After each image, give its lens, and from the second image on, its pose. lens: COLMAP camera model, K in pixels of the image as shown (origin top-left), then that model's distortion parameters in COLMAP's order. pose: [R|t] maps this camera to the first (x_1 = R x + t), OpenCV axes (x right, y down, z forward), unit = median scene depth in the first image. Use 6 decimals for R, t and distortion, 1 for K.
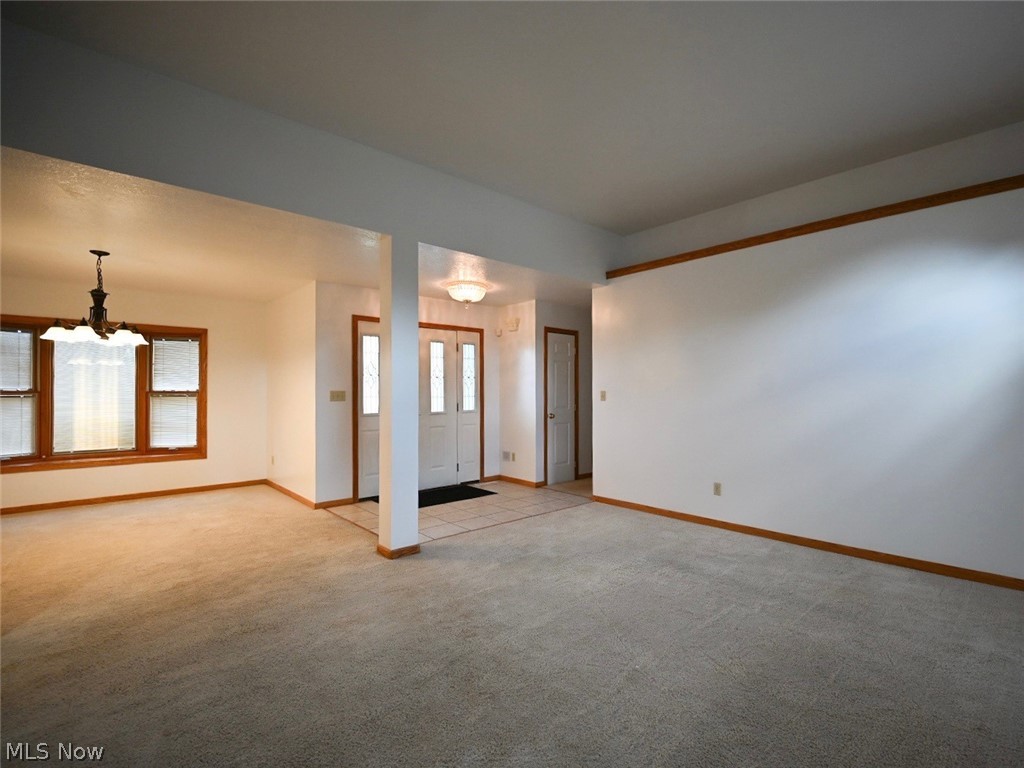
lens RADIAL K [[485.3, 0, 516.6], [0, 485.3, 385.4], [0, 0, 1]] dist [-0.009166, -0.006403]
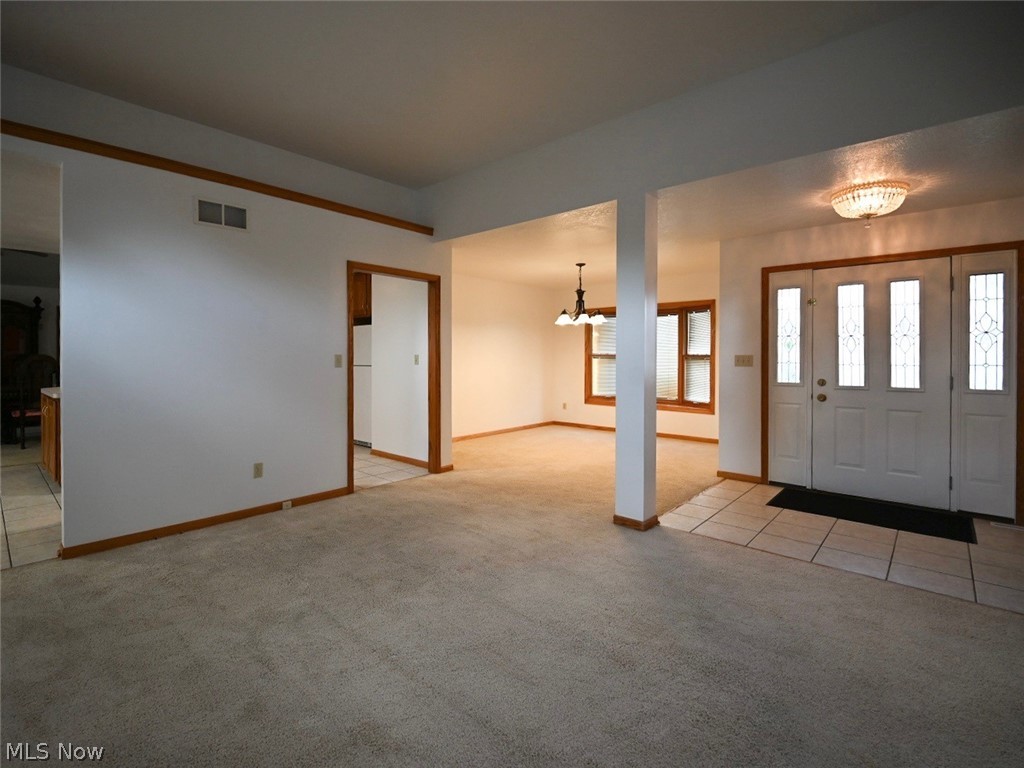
lens RADIAL K [[485.3, 0, 518.6], [0, 485.3, 357.0], [0, 0, 1]] dist [-0.009166, -0.006403]
pose [[0.105934, 0.005367, -0.994359, 0.477623], [0.010462, 0.999924, 0.006511, 0.004287], [0.994318, -0.011093, 0.105870, 0.469685]]
